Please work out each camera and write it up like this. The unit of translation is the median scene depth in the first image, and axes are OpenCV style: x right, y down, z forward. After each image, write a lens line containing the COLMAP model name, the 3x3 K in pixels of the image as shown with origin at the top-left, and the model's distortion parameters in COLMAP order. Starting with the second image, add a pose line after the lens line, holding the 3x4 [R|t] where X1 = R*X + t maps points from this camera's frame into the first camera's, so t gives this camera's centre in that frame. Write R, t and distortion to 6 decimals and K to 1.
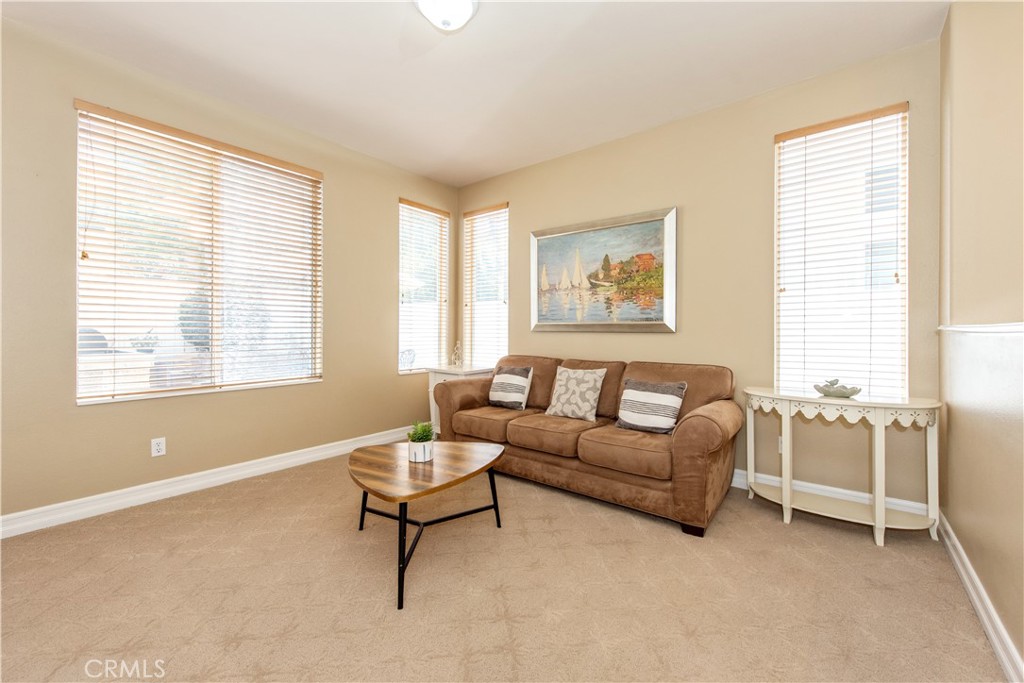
lens RADIAL K [[408.0, 0, 527.4], [0, 408.0, 330.8], [0, 0, 1]] dist [0.004758, -0.001407]
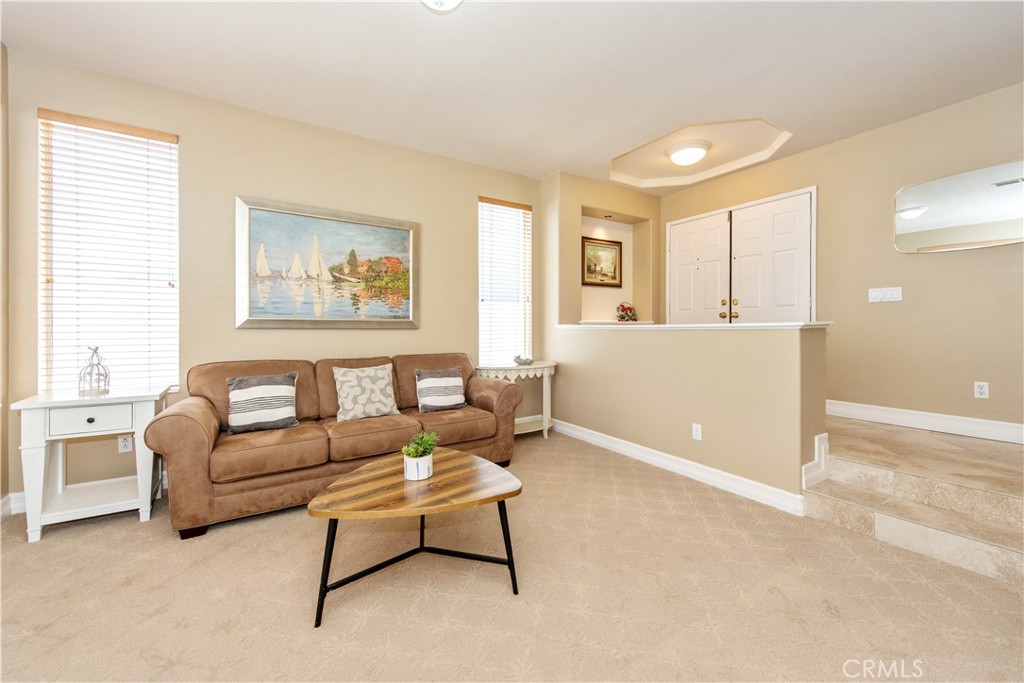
lens RADIAL K [[408.0, 0, 523.6], [0, 408.0, 326.1], [0, 0, 1]] dist [0.004758, -0.001407]
pose [[0.313682, -0.000127, 0.949528, -0.620042], [0.000713, 1.000000, -0.000102, -0.003092], [-0.949528, 0.000709, 0.313682, 0.309809]]
